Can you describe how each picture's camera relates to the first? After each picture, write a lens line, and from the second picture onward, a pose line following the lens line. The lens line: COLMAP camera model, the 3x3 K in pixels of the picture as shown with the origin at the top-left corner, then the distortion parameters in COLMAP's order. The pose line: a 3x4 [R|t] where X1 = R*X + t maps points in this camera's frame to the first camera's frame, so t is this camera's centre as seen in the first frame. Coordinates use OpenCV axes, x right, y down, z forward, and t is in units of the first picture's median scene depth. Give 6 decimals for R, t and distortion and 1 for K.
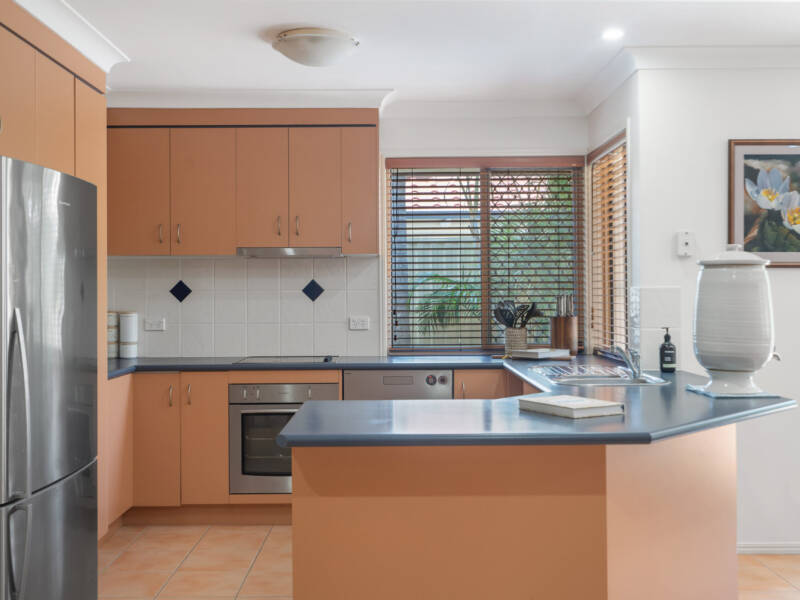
lens RADIAL K [[899.8, 0, 400.2], [0, 899.8, 297.3], [0, 0, 1]] dist [0.054687, 0.000000]
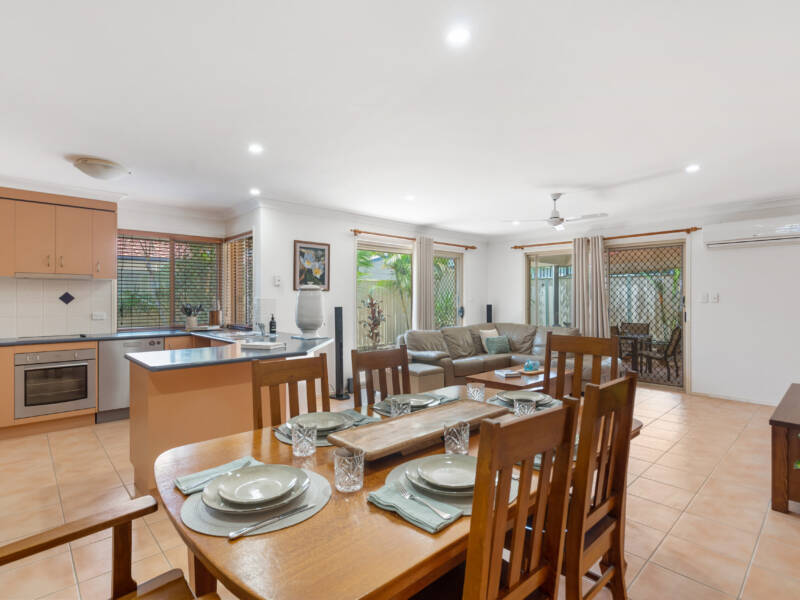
lens RADIAL K [[410.4, 0, 399.9], [0, 410.4, 301.5], [0, 0, 1]] dist [-0.001647, -0.000544]
pose [[0.738361, 0.000747, 0.674406, -0.186325], [0.001108, 0.999997, -0.002322, 0.001780], [-0.674405, 0.002462, 0.738357, -0.047961]]
